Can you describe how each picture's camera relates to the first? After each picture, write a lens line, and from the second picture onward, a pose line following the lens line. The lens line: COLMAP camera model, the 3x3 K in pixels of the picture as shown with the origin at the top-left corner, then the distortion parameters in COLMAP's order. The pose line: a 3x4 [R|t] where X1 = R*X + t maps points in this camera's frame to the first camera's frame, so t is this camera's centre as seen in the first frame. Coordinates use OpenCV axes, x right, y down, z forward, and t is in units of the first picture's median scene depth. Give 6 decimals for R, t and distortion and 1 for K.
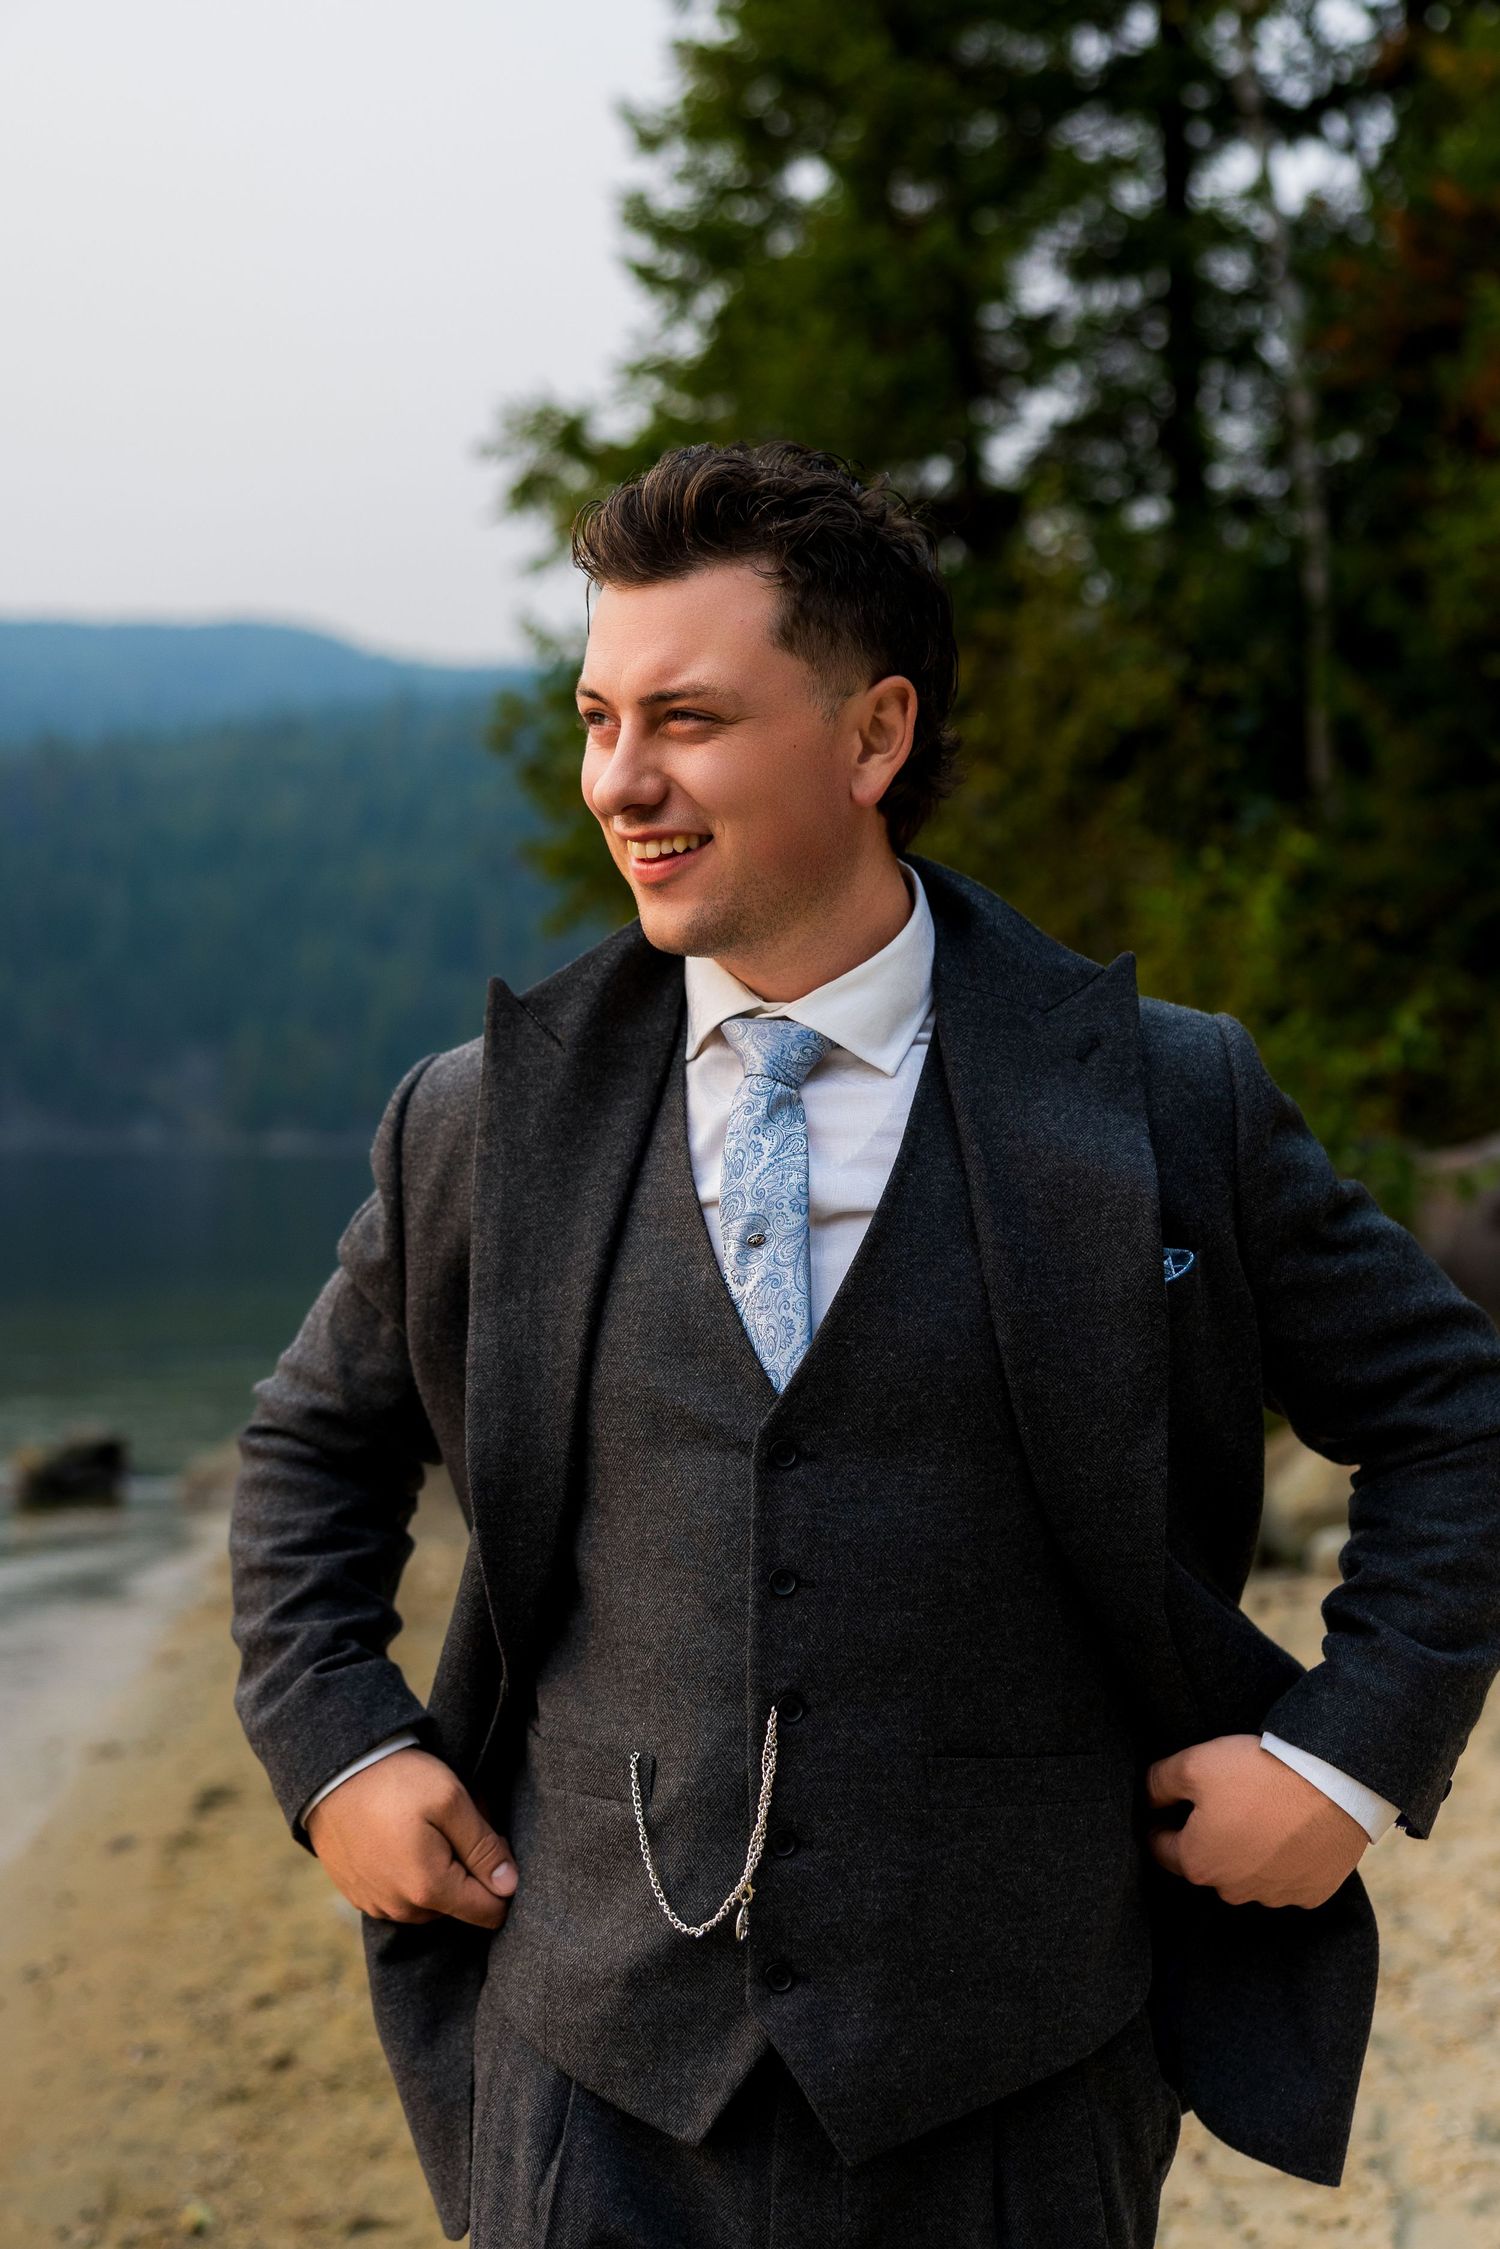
lens RADIAL K [[2917.3, 0, 754.2], [0, 2917.3, 1134.6], [0, 0, 1]] dist [-0.001531, 0.000000]
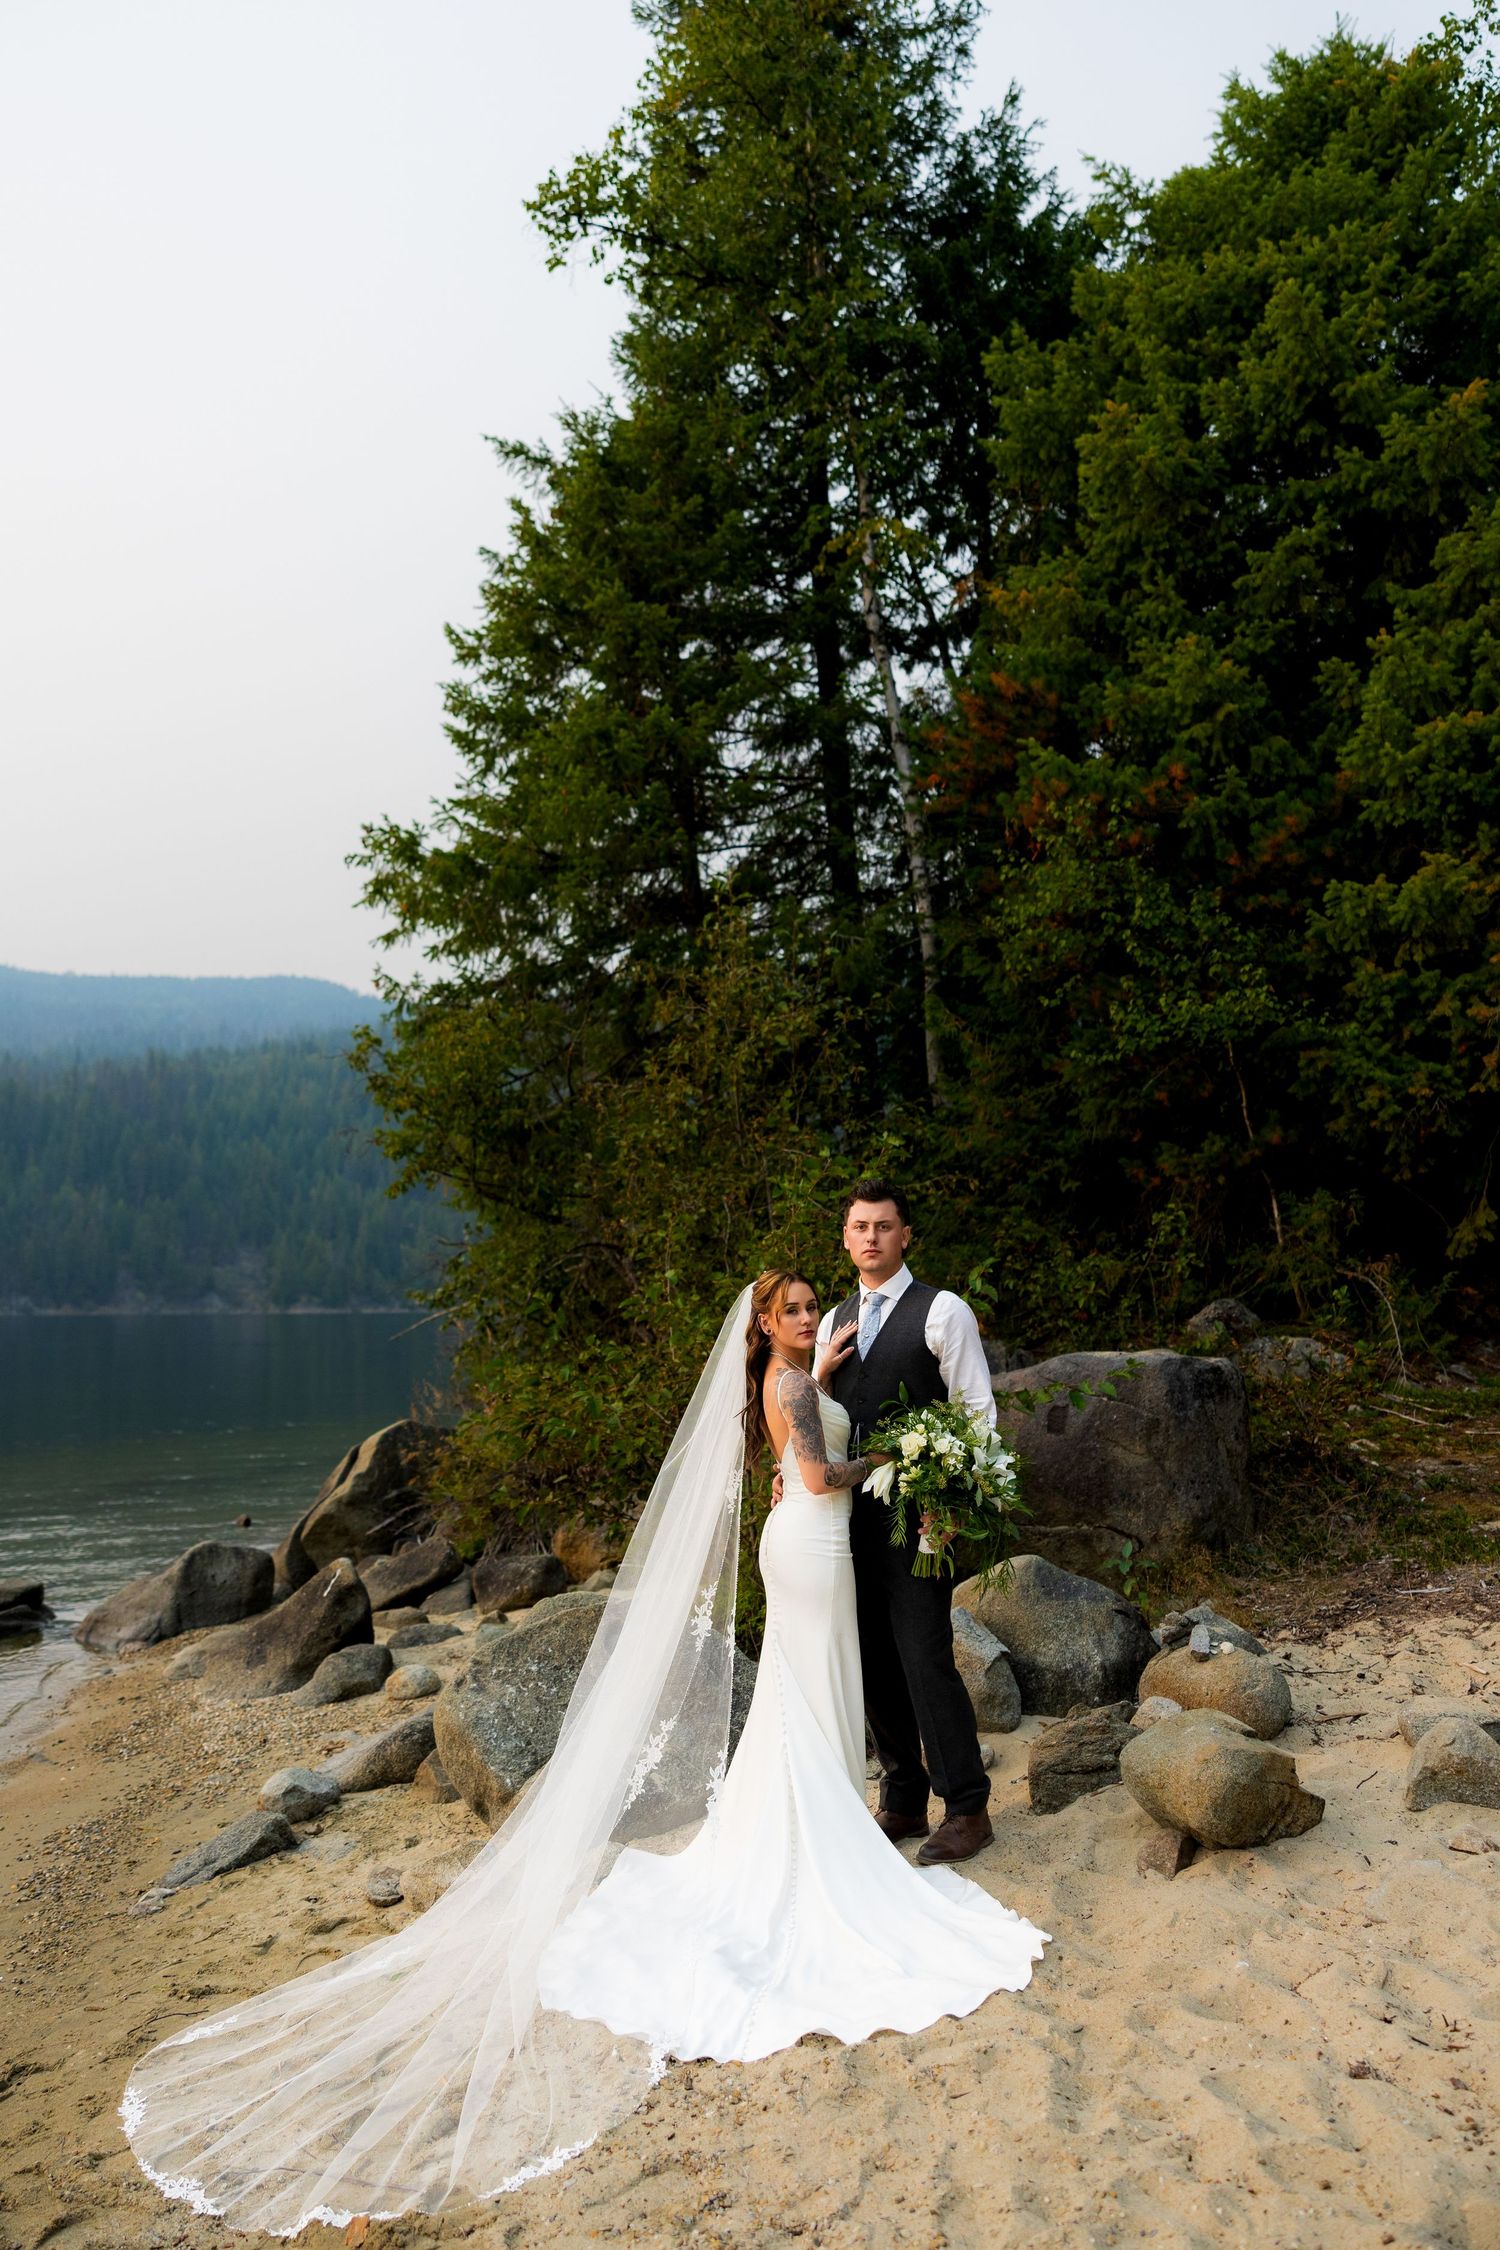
lens RADIAL K [[1788.7, 0, 736.9], [0, 1788.7, 1113.4], [0, 0, 1]] dist [-0.006623, 0.000355]
pose [[0.997830, -0.012162, 0.064705, 0.037301], [0.018425, 0.995104, -0.097104, -0.019932], [-0.063207, 0.098086, 0.993169, 0.117506]]
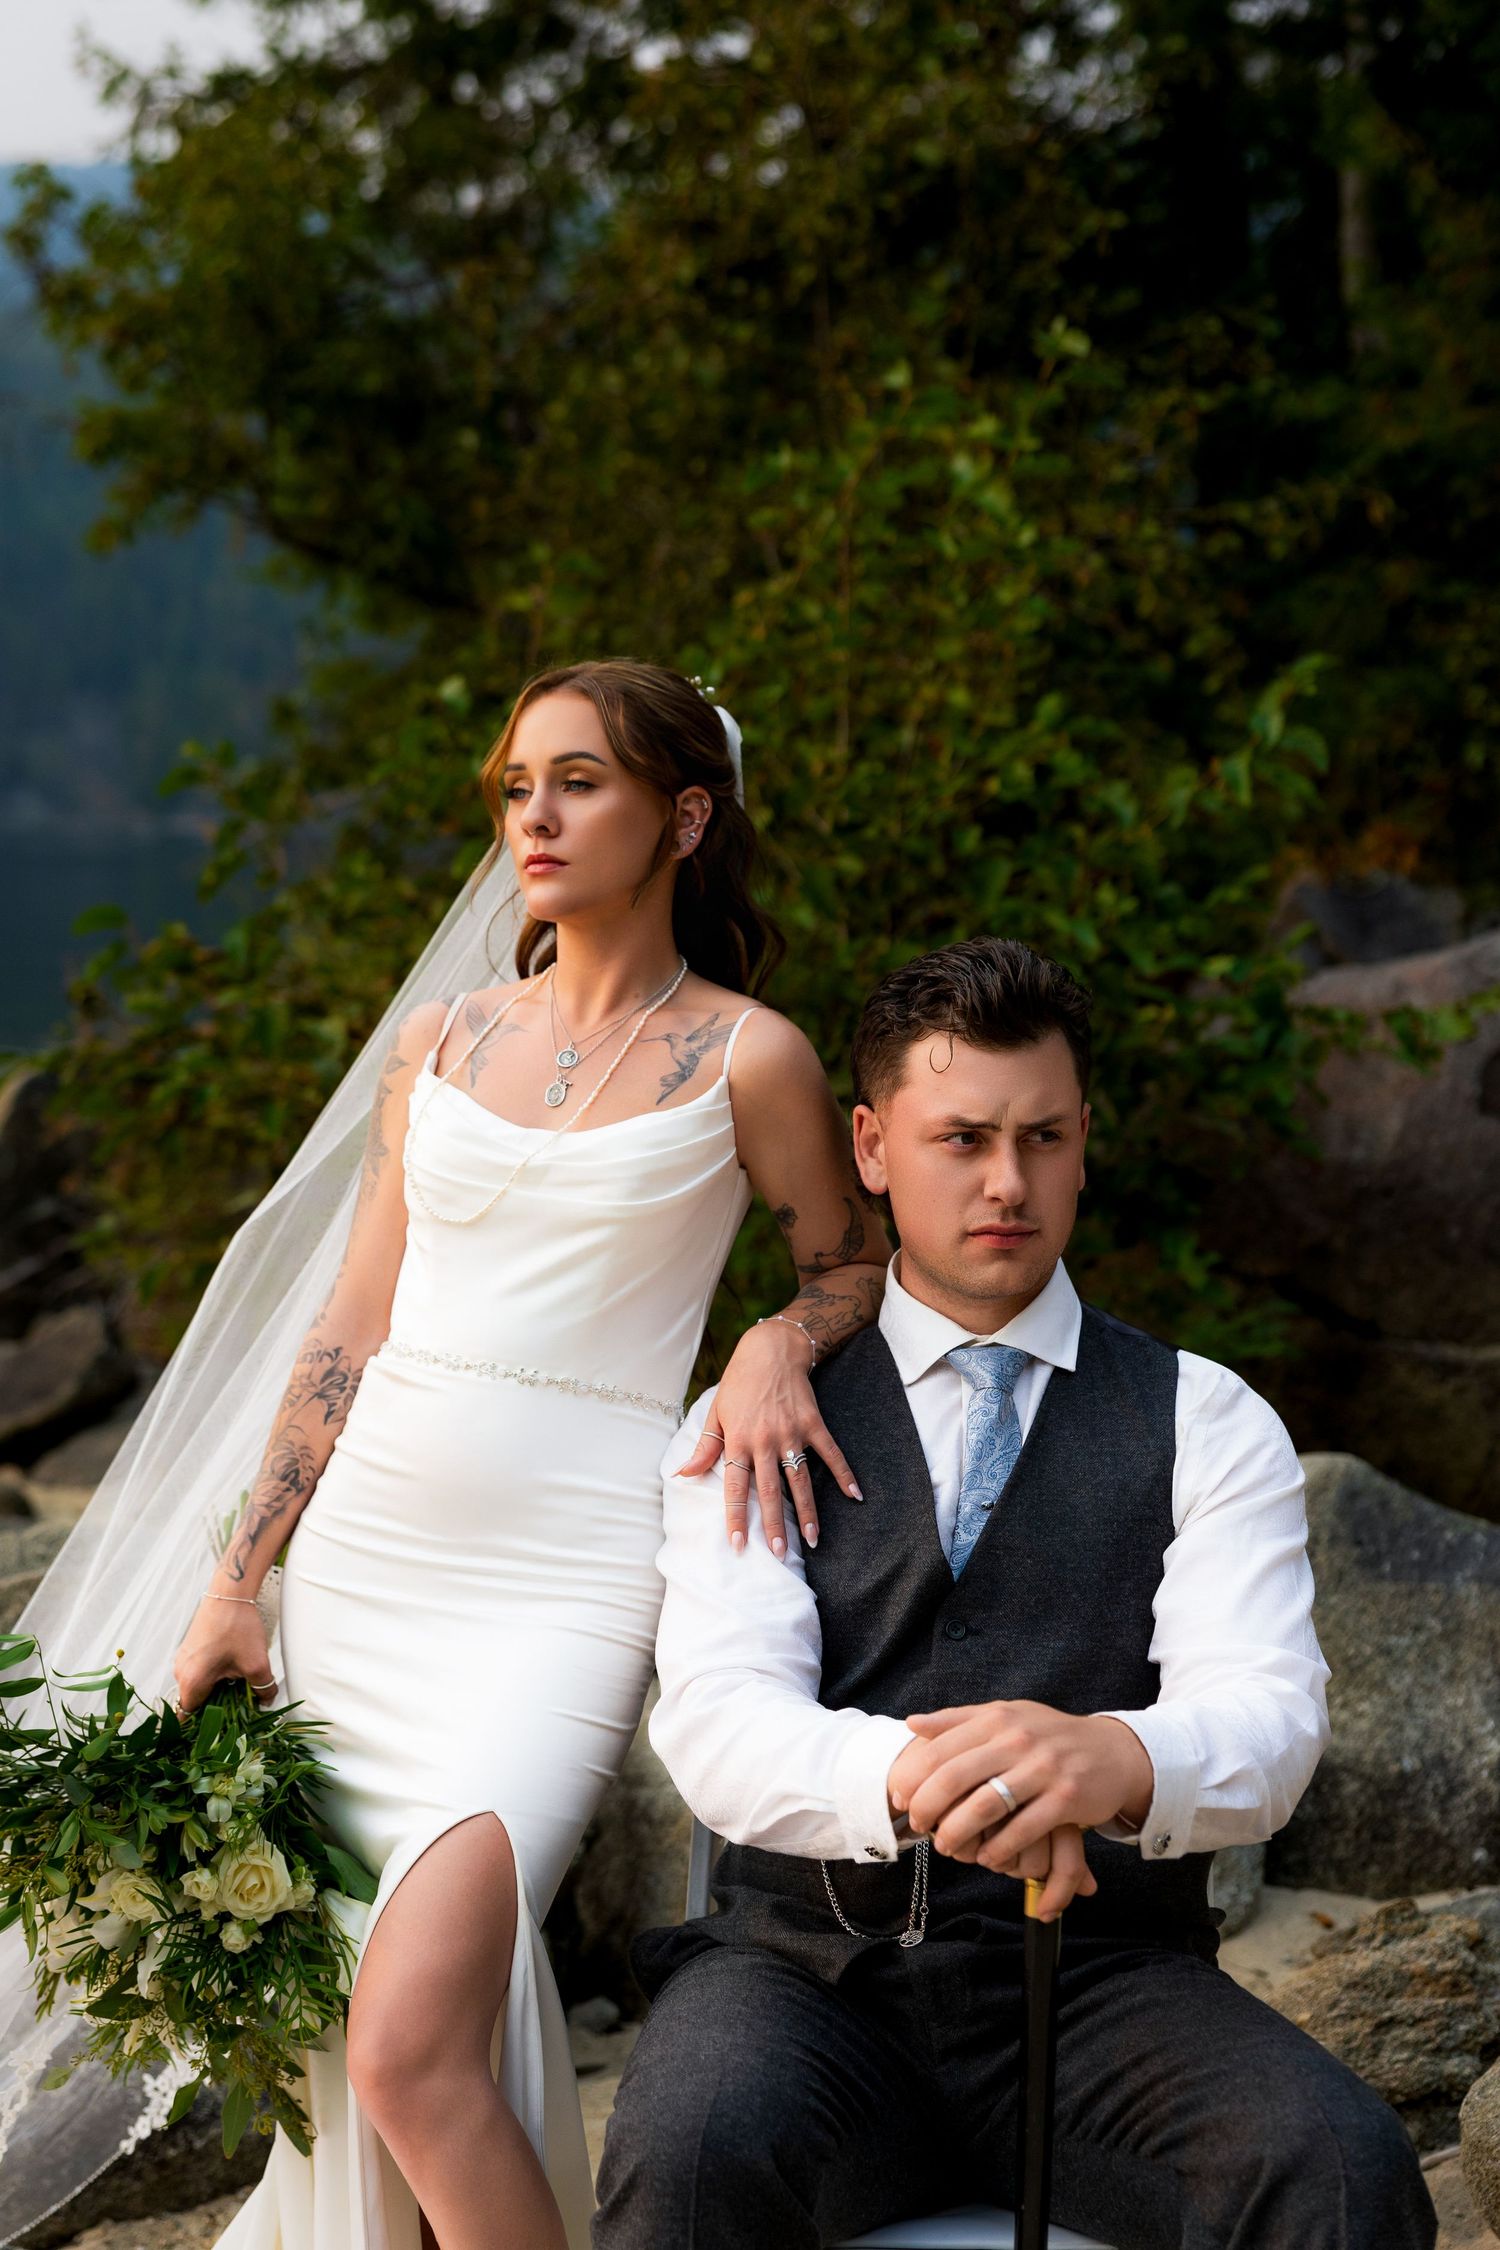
lens RADIAL K [[3426.3, 0, 715.8], [0, 3426.3, 1156.5], [0, 0, 1]] dist [0.004842, 0.000000]
pose [[0.999117, -0.003351, -0.041890, 0.084293], [0.007717, 0.994495, 0.104498, -0.013877], [0.041309, -0.104729, 0.993642, 0.231045]]
